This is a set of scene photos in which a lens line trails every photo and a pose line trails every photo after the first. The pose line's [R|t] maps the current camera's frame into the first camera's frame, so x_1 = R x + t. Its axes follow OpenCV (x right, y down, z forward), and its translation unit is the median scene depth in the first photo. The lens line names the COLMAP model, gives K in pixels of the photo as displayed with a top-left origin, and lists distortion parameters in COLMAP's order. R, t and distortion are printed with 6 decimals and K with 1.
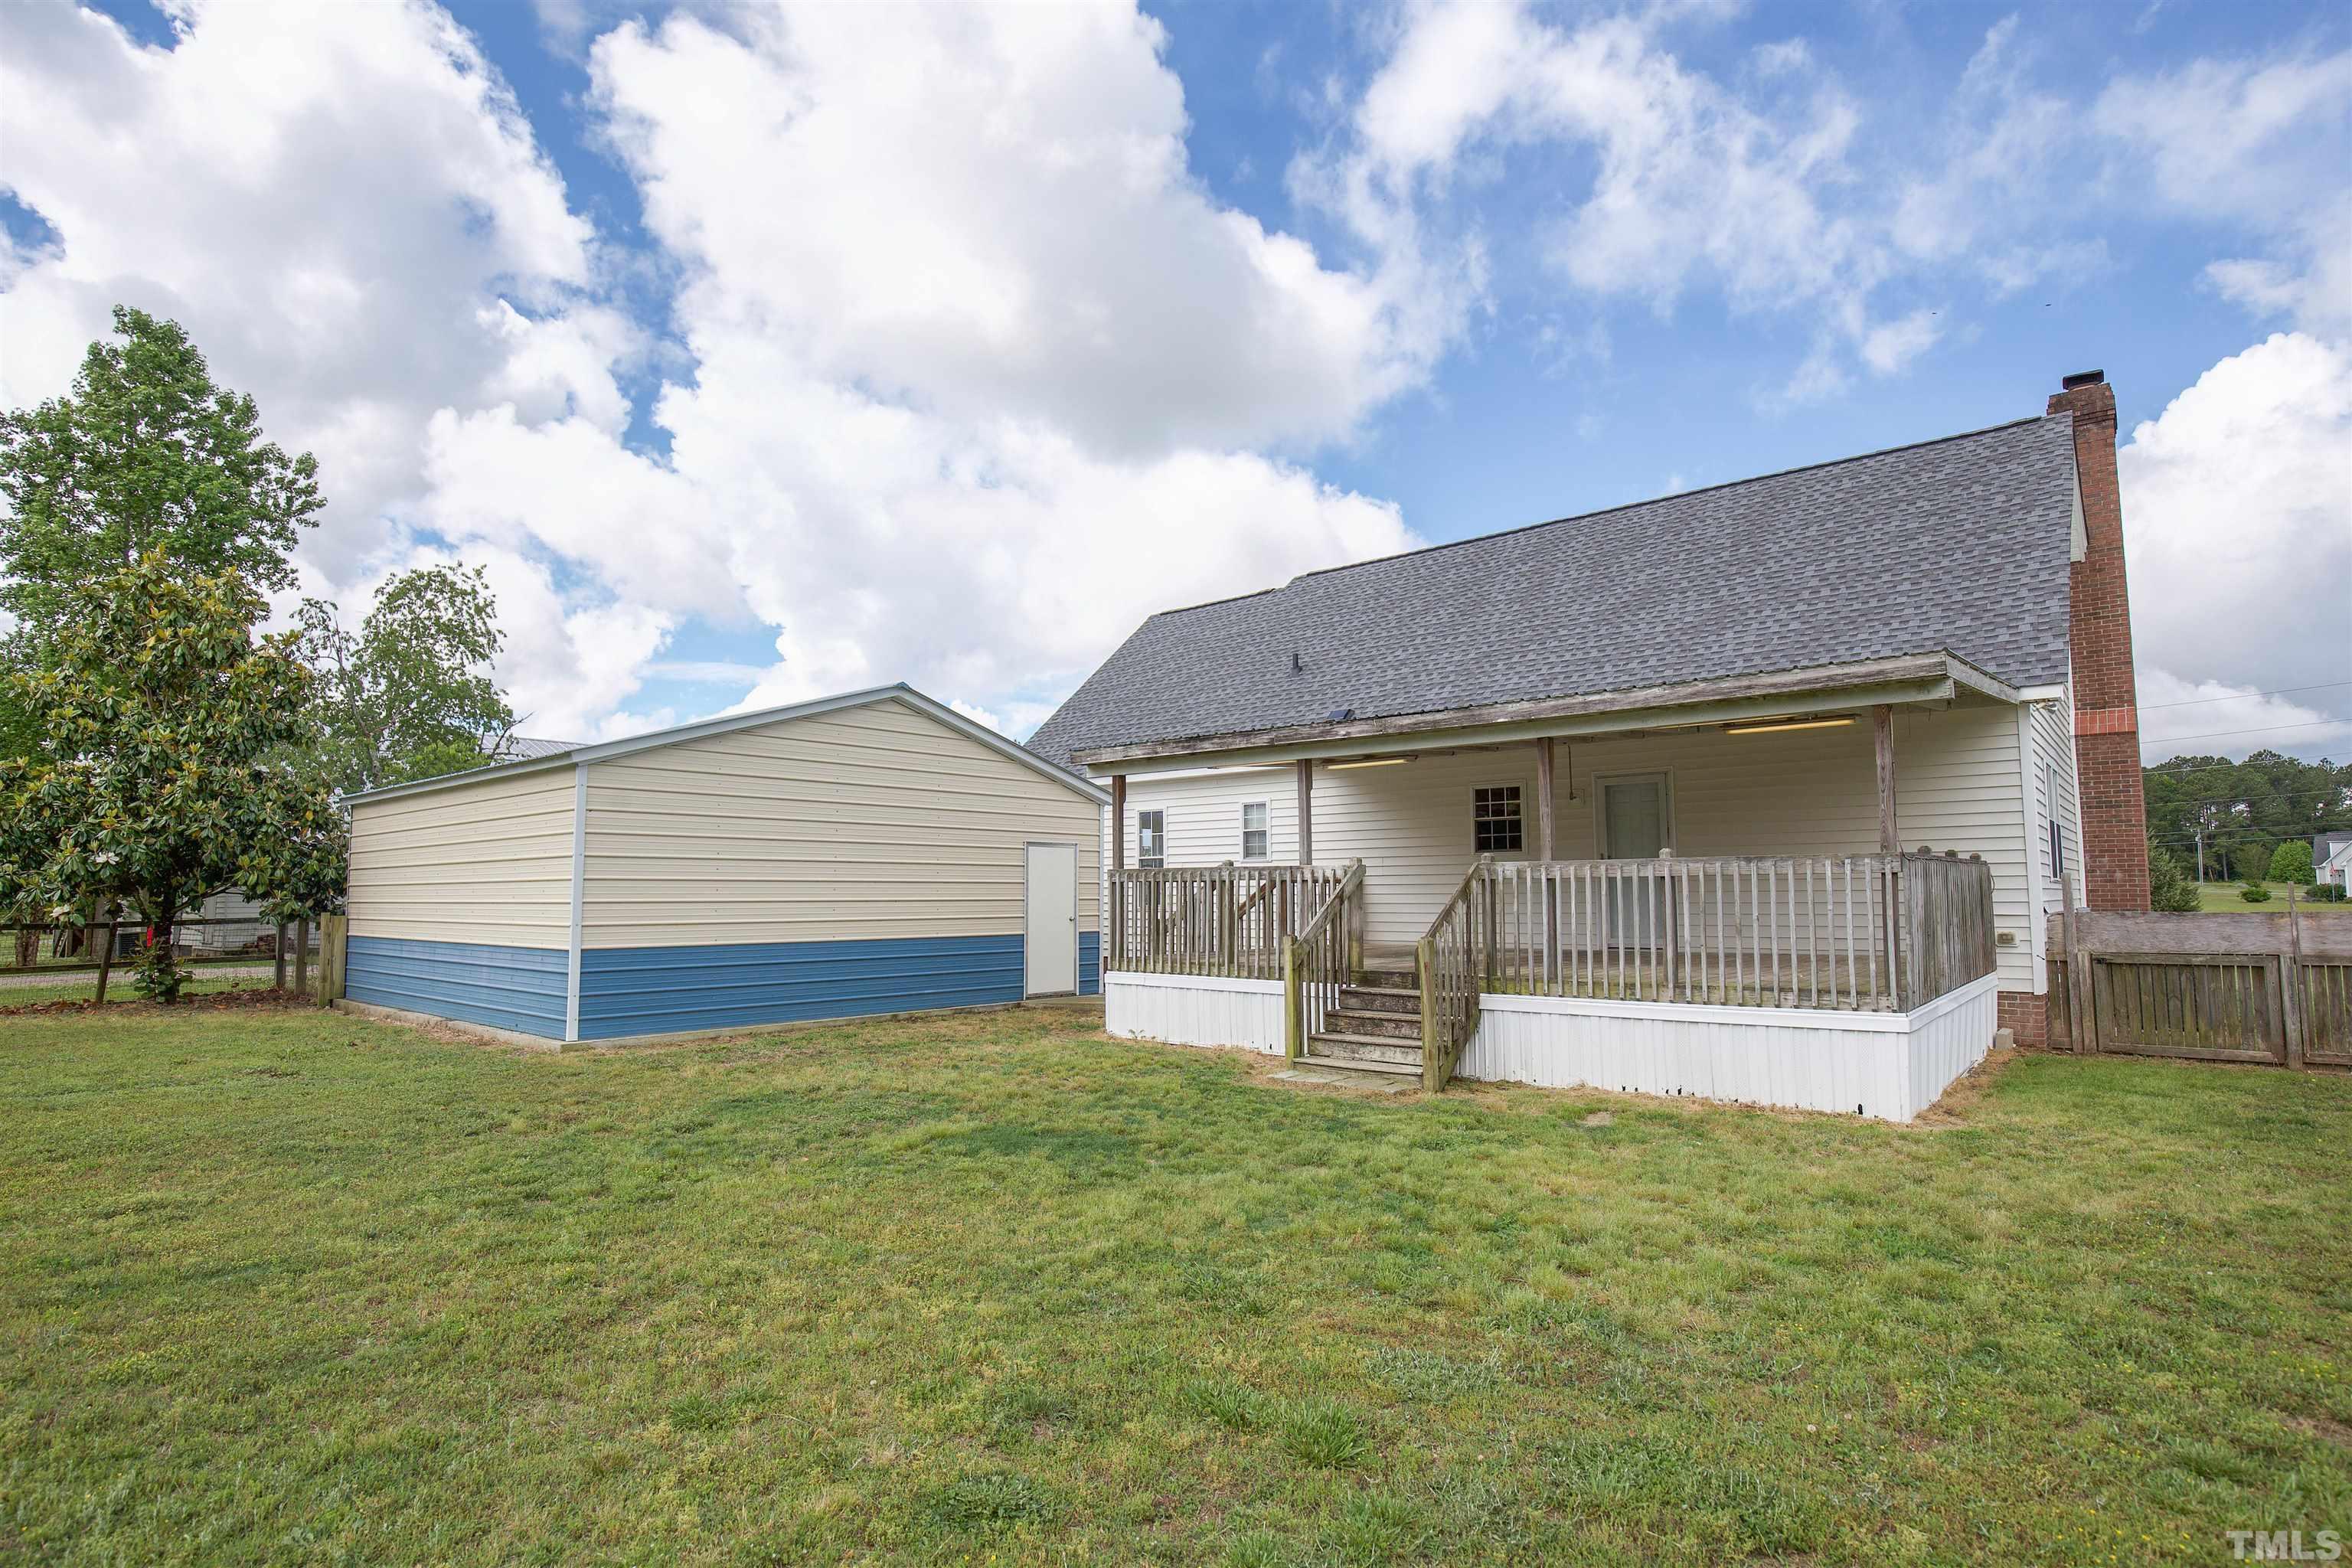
lens RADIAL K [[1199.0, 0, 1176.0], [0, 1199.0, 784.0], [0, 0, 1]] dist [-0.025077, 0.000047]
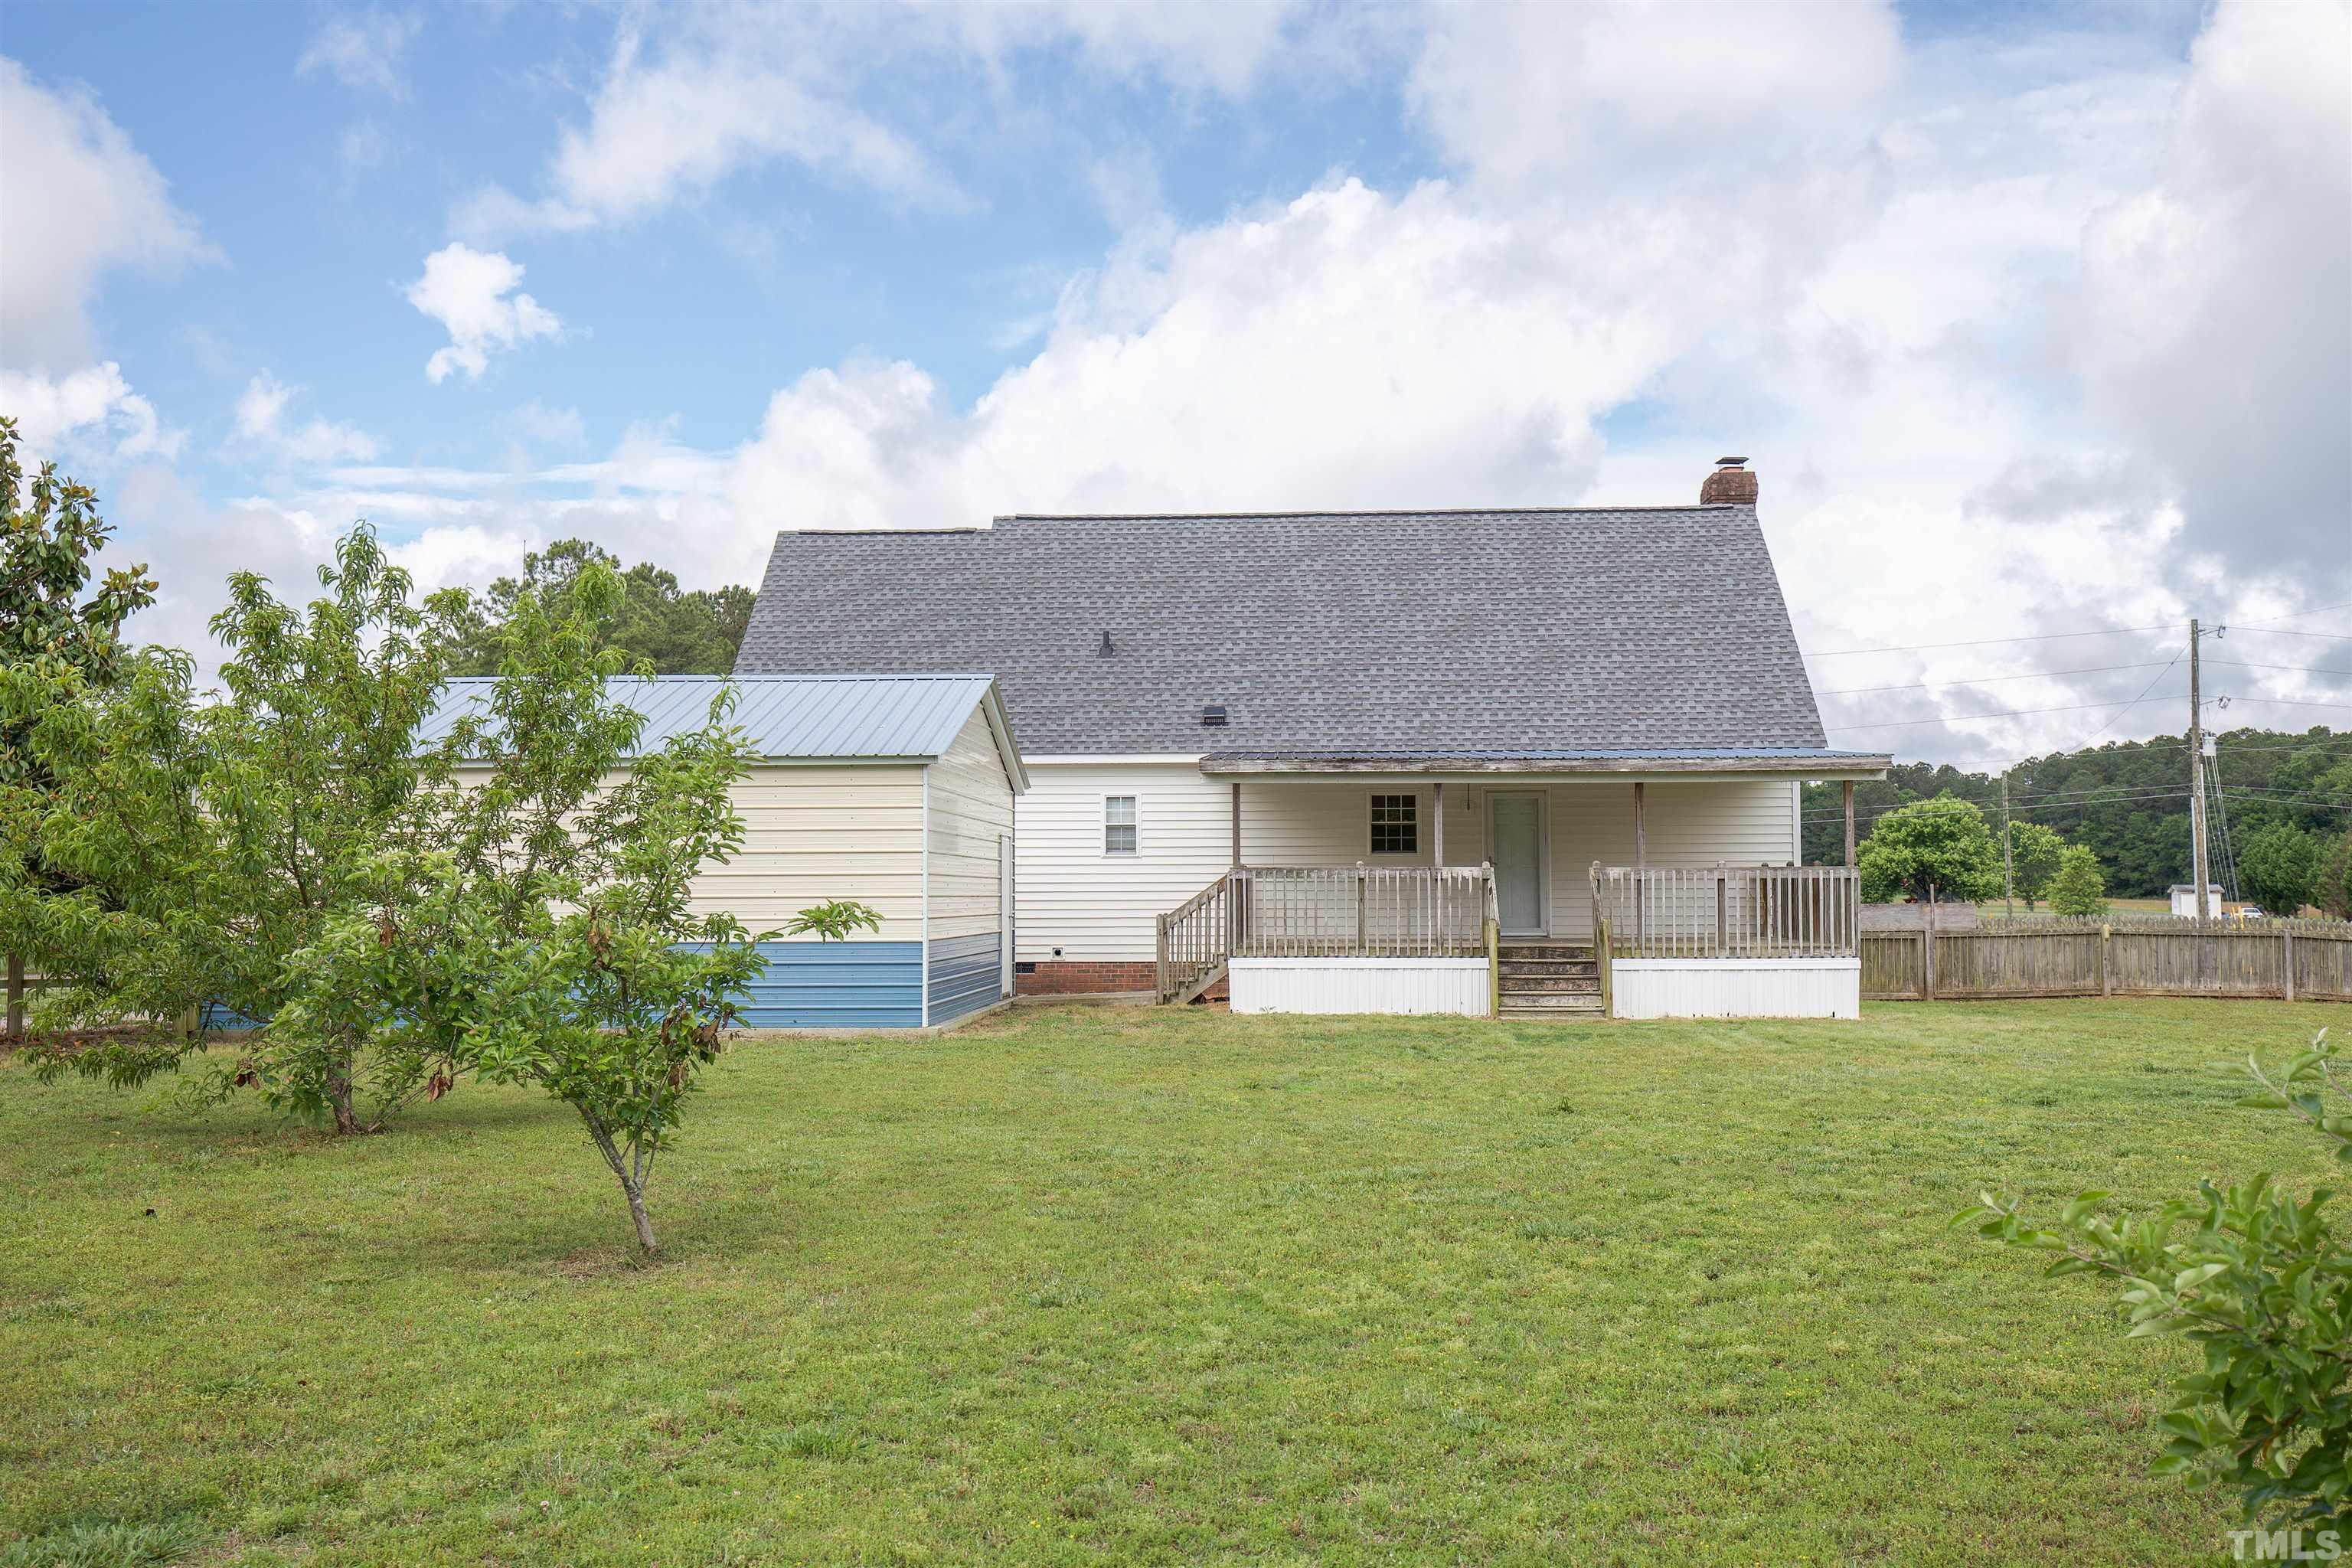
lens RADIAL K [[2322.5, 0, 1176.0], [0, 2322.5, 784.0], [0, 0, 1]] dist [0.002670, 0.000635]
pose [[0.787207, 0.030837, 0.615918, -1.562948], [-0.057150, 0.998099, 0.023072, -0.058278], [-0.614036, -0.053363, 0.787472, -0.730644]]
